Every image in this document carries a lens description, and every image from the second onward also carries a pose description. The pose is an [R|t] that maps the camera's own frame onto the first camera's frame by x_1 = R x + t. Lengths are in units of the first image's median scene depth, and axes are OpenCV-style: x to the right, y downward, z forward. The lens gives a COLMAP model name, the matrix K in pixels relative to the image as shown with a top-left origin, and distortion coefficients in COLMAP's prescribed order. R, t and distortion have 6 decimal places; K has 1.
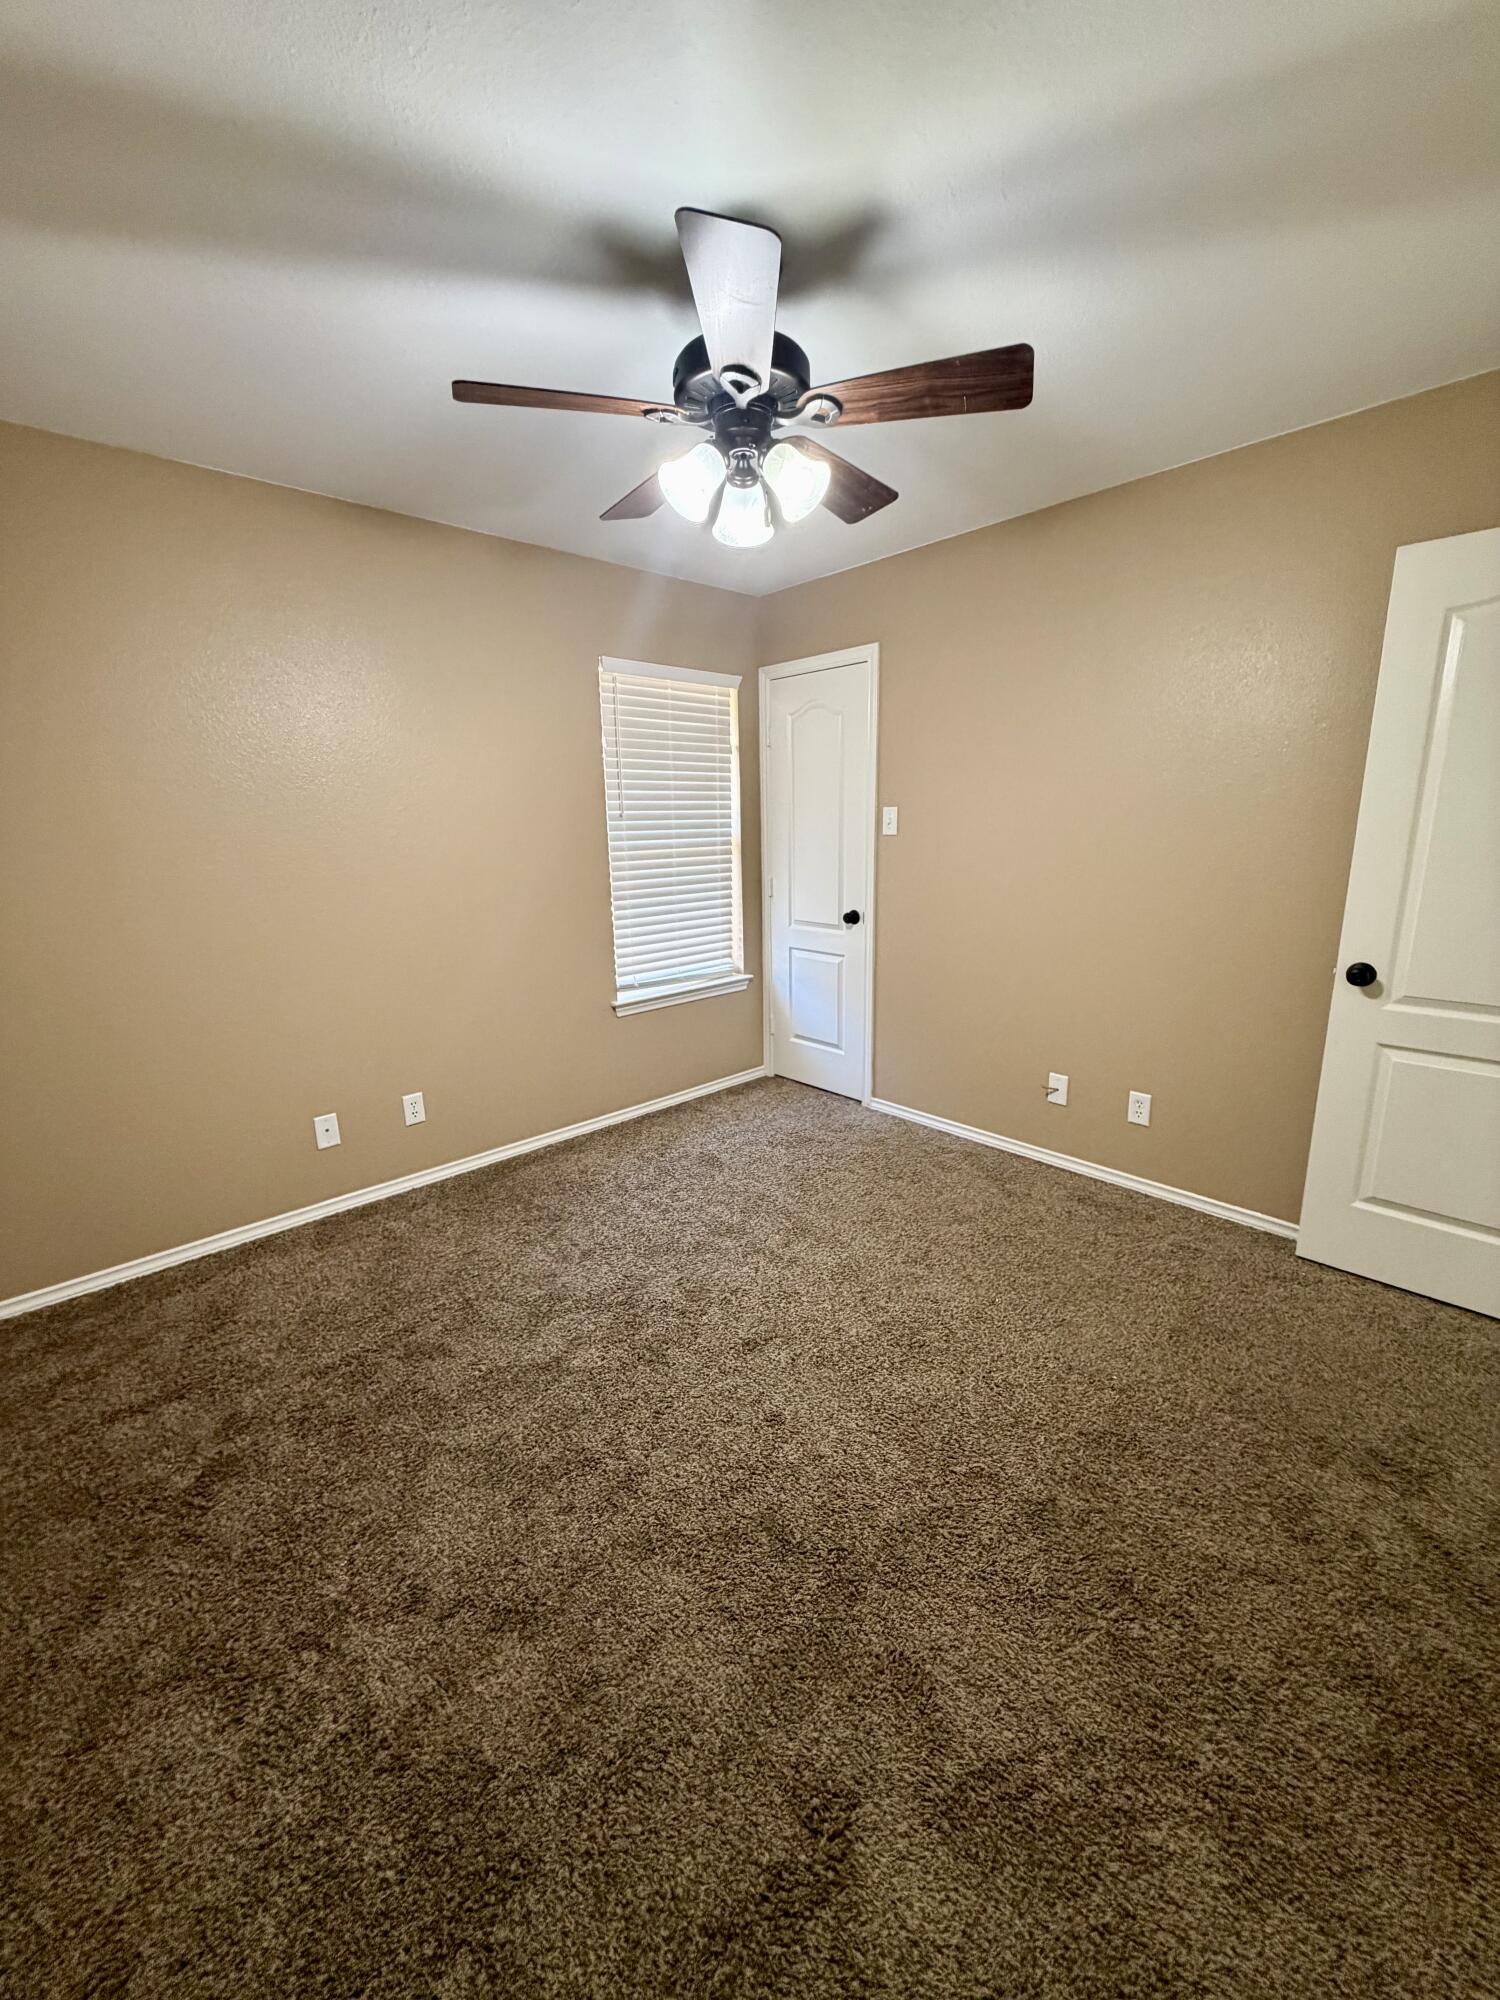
lens RADIAL K [[799.4, 0, 749.2], [0, 799.4, 996.6], [0, 0, 1]] dist [-0.002972, 0.000219]
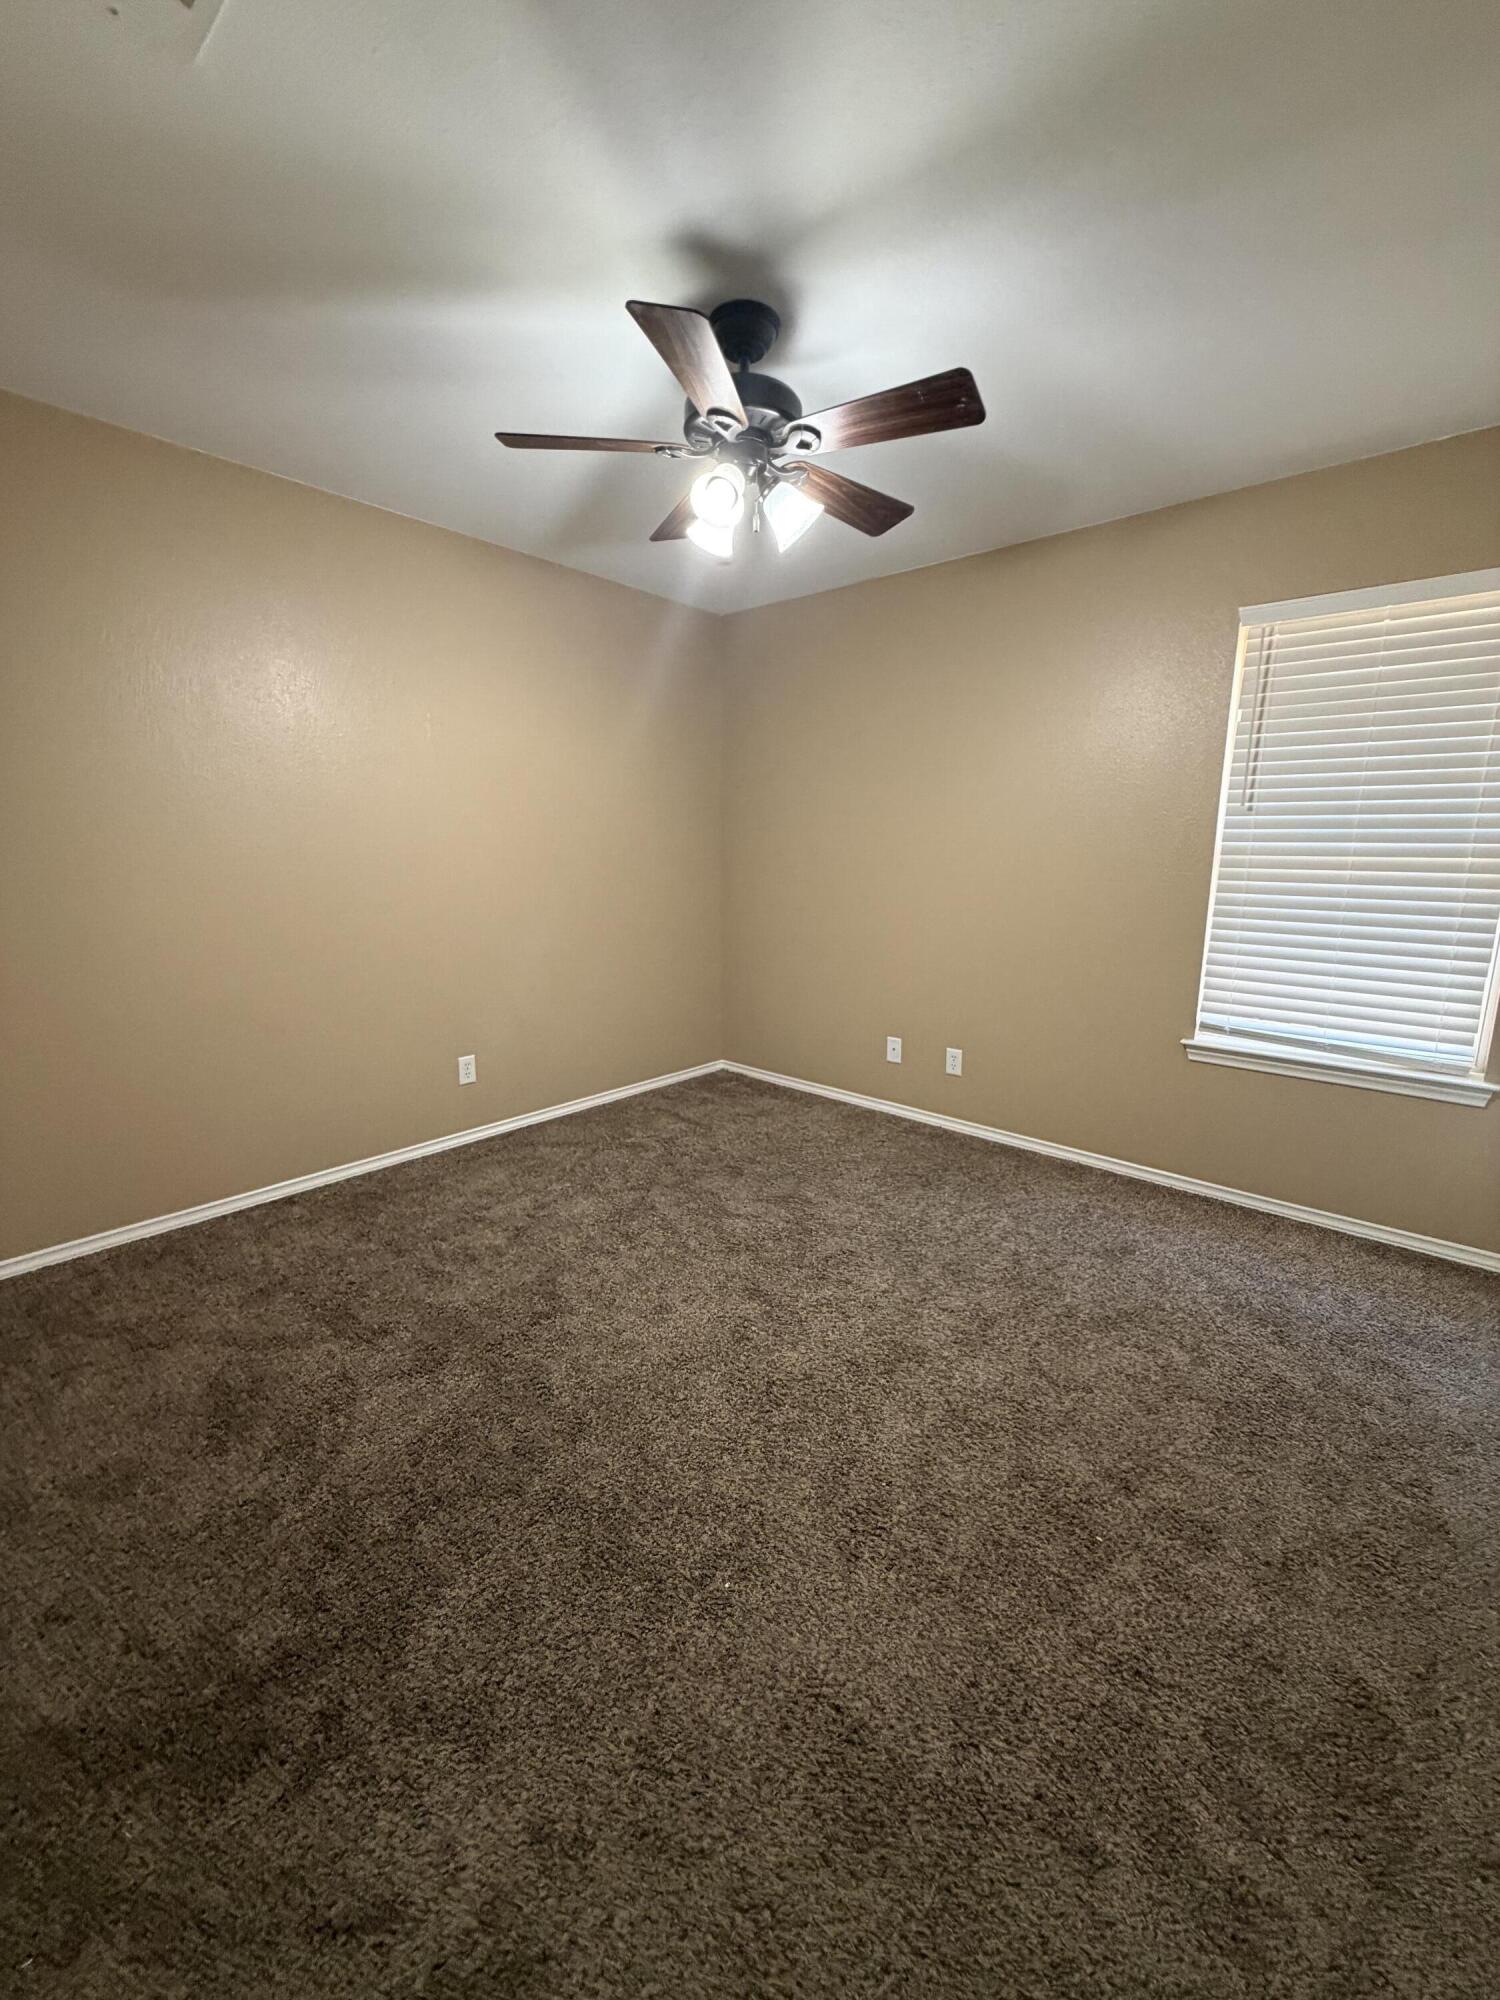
lens RADIAL K [[799.4, 0, 748.4], [0, 799.4, 1001.0], [0, 0, 1]] dist [-0.002972, 0.000219]
pose [[0.089159, 0.210184, -0.973588, 0.852389], [-0.229773, 0.955456, 0.185227, -0.117459], [0.969152, 0.207189, 0.133482, 0.679351]]
